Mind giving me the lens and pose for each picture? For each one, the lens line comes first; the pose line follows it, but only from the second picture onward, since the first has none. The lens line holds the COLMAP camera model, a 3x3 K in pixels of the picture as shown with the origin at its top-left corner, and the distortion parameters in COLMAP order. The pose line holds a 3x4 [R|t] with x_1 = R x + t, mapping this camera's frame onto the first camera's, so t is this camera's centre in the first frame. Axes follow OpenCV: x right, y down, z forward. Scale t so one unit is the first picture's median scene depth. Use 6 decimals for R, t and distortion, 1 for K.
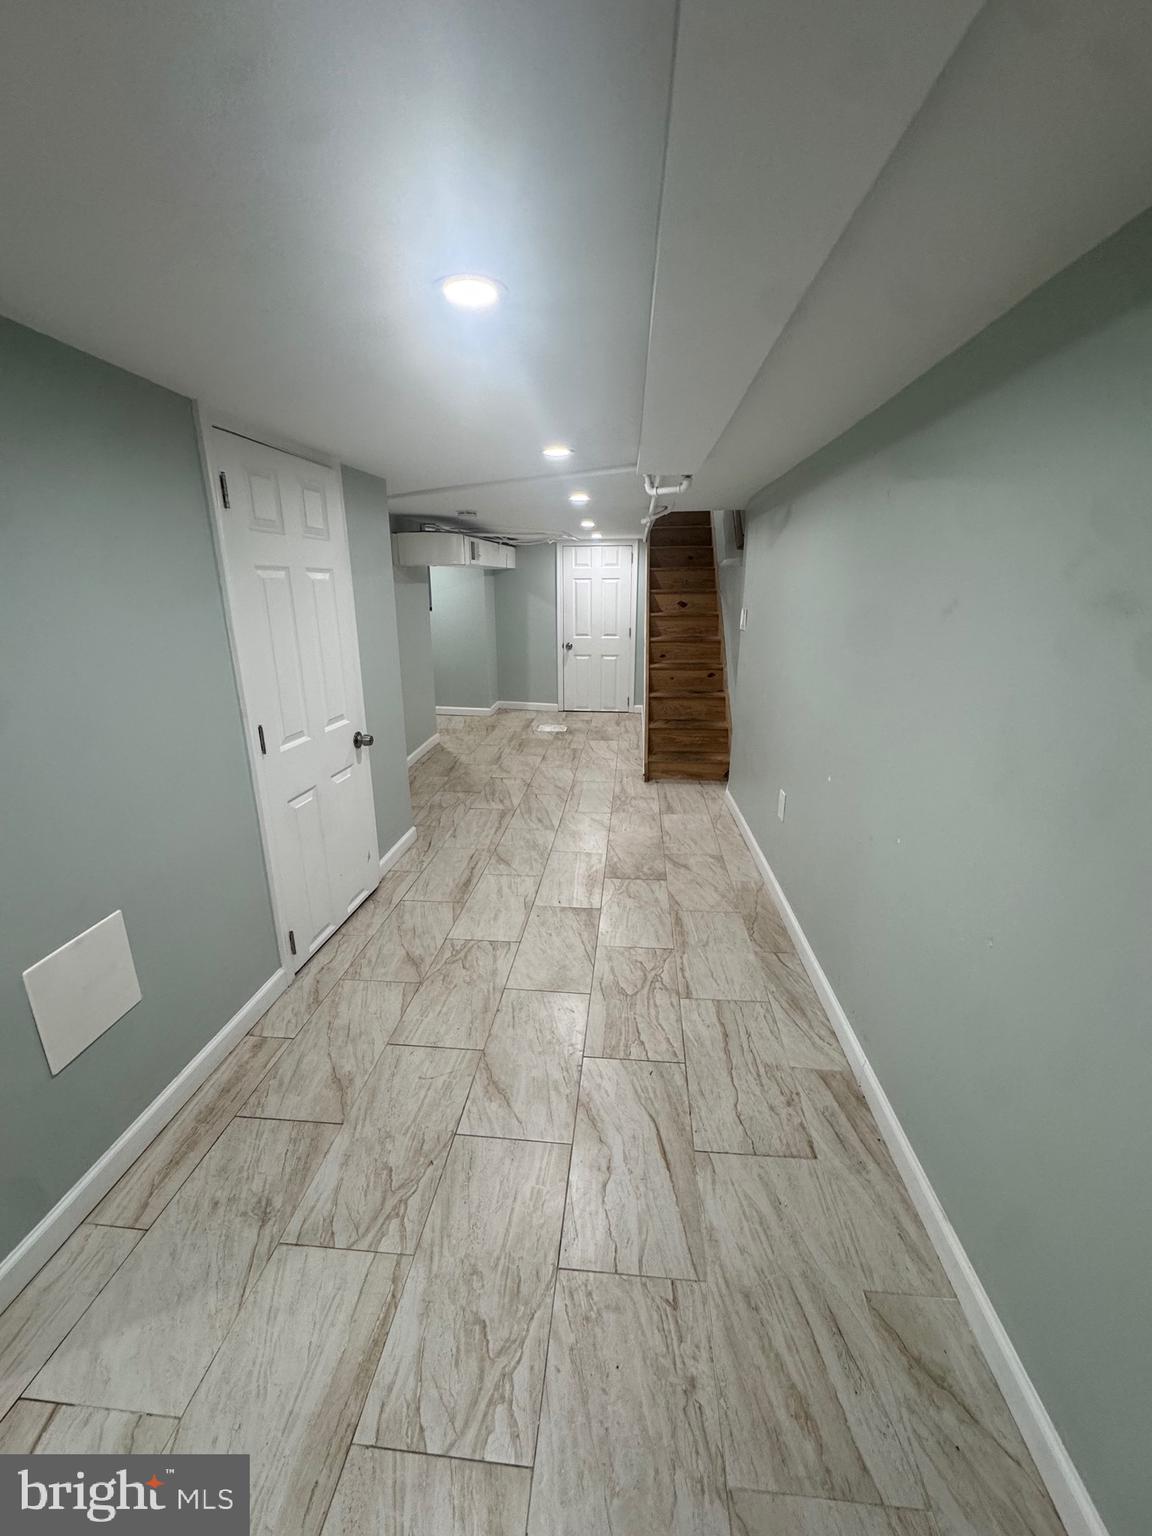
lens RADIAL K [[614.4, 0, 575.5], [0, 614.4, 768.4], [0, 0, 1]] dist [-0.003691, 0.000022]
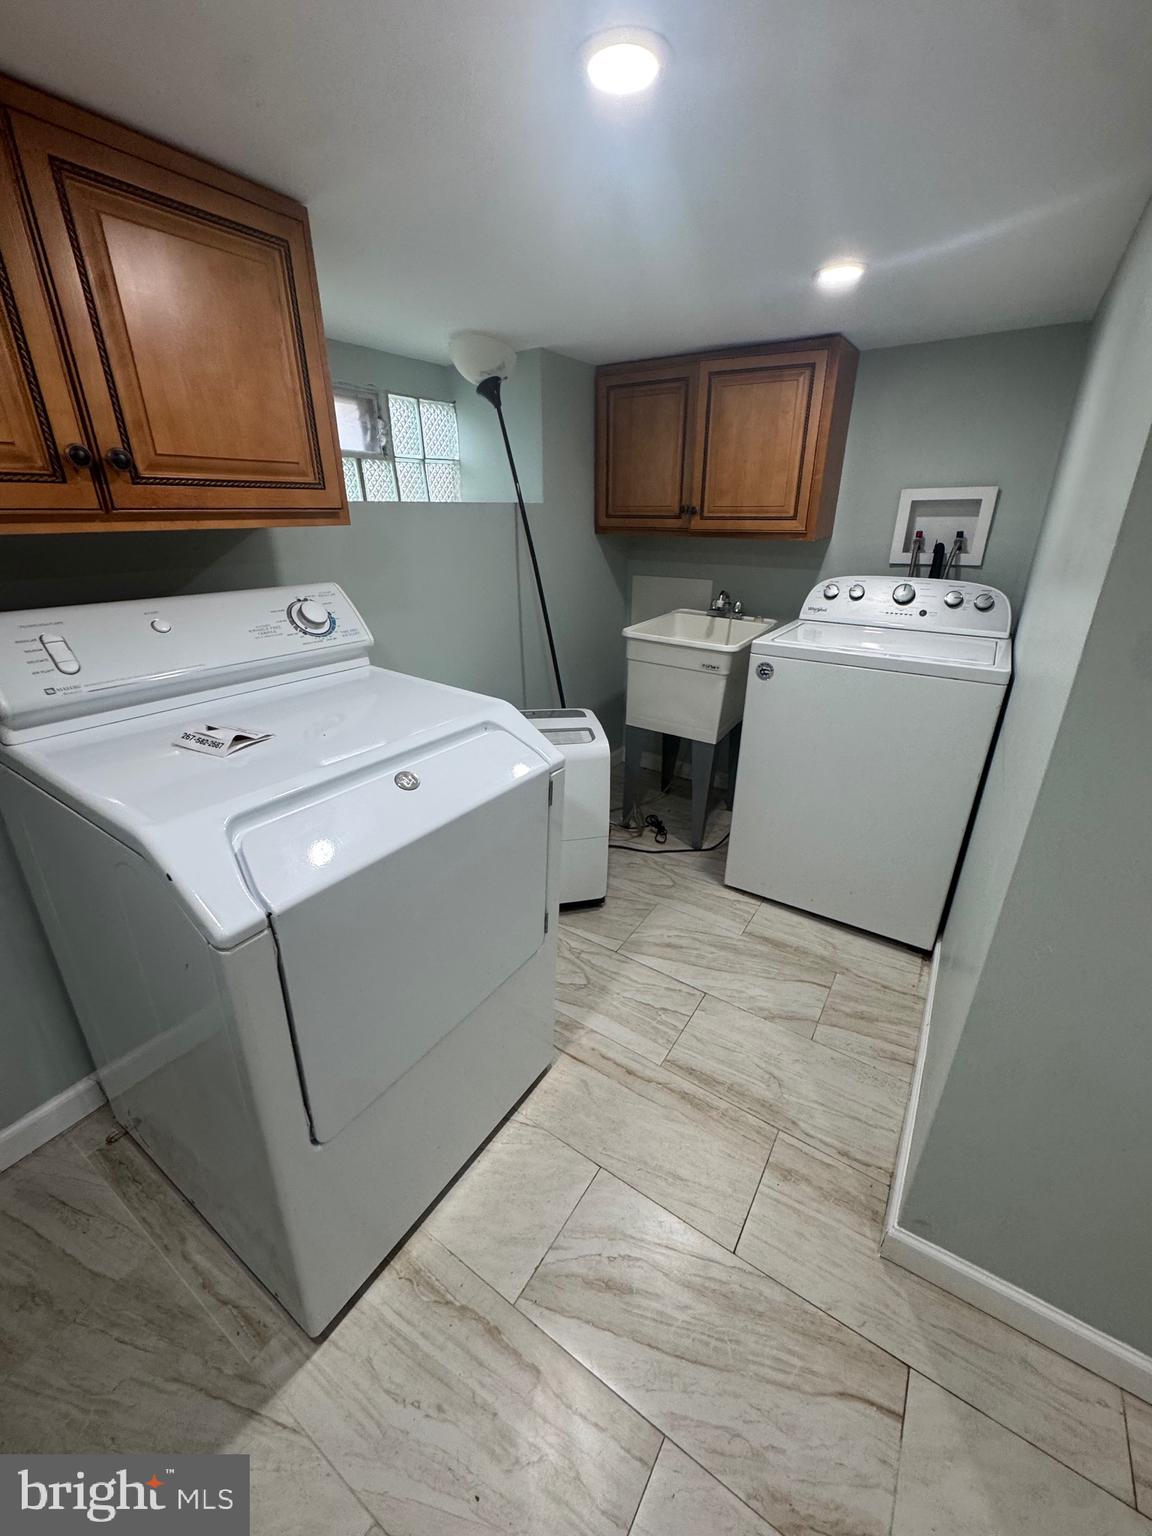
lens RADIAL K [[614.4, 0, 579.7], [0, 614.4, 767.9], [0, 0, 1]] dist [-0.003691, 0.000022]
pose [[-0.463428, 0.342148, -0.817416, -0.085045], [-0.245253, 0.836894, 0.489346, -0.042499], [0.851519, 0.427250, -0.303927, 0.184361]]
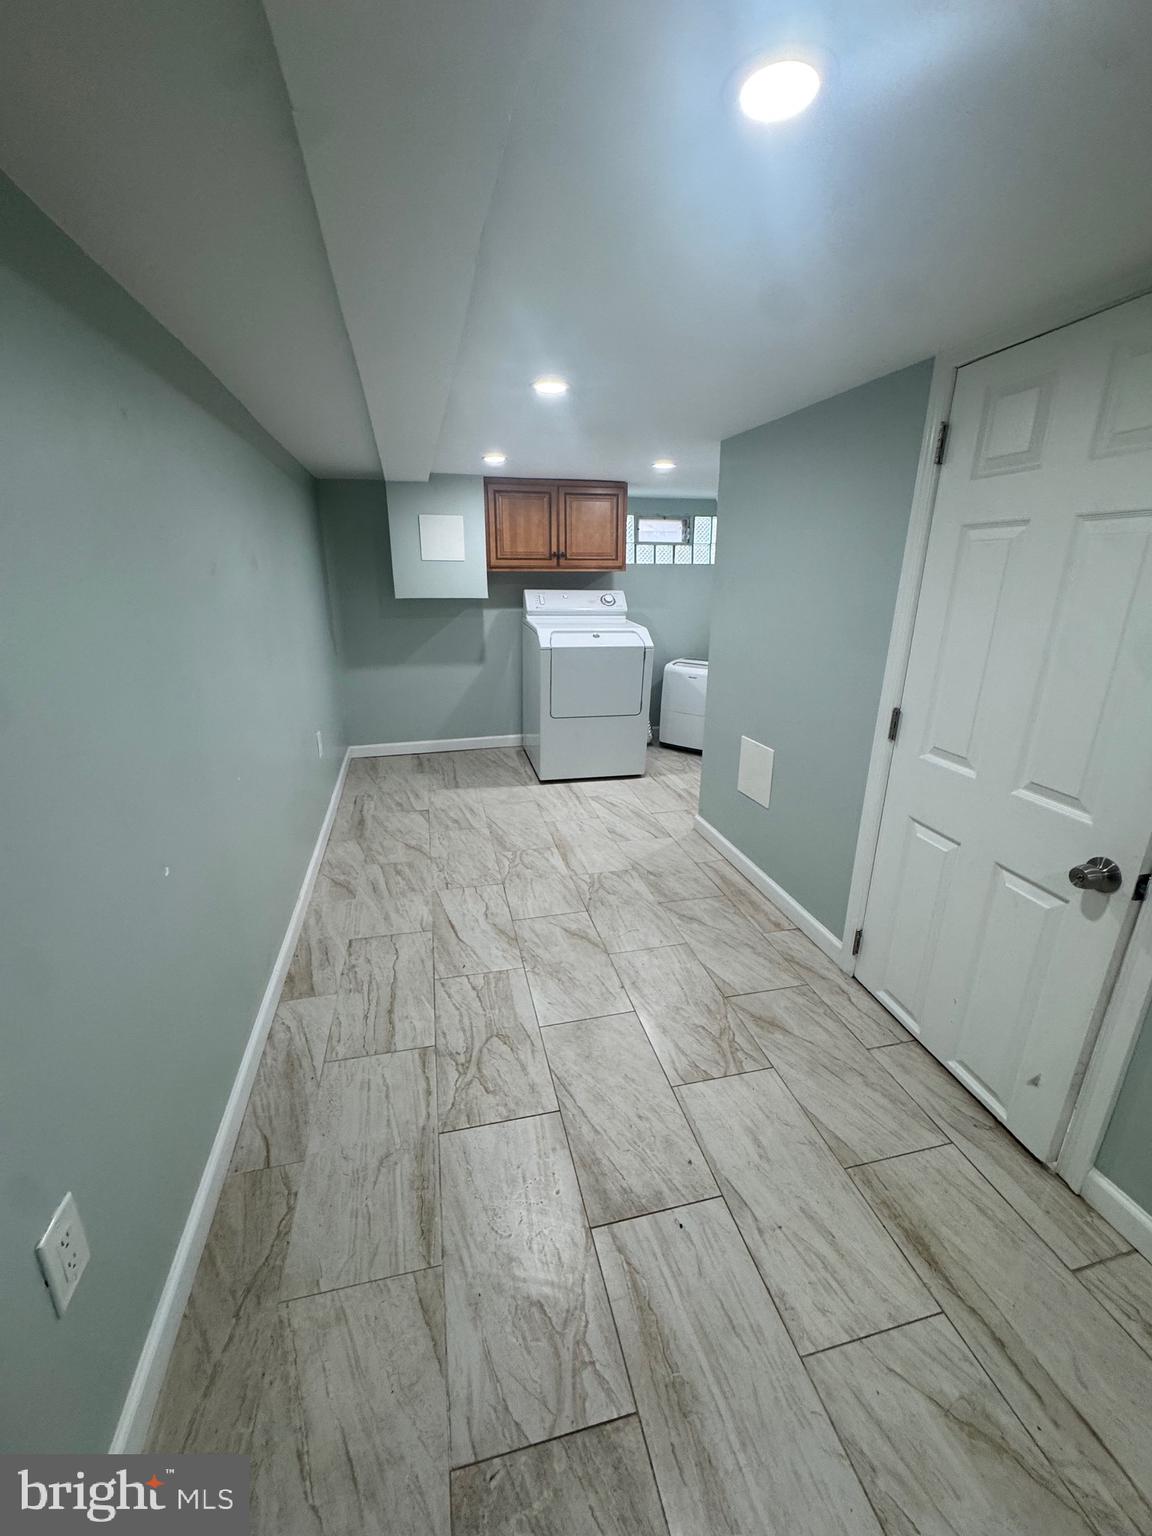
lens RADIAL K [[614.4, 0, 574.0], [0, 614.4, 767.0], [0, 0, 1]] dist [-0.003691, 0.000022]
pose [[-0.946387, 0.096524, -0.308276, 0.172555], [-0.093642, 0.831363, 0.547783, -0.343729], [0.309163, 0.547282, -0.777753, 1.225464]]
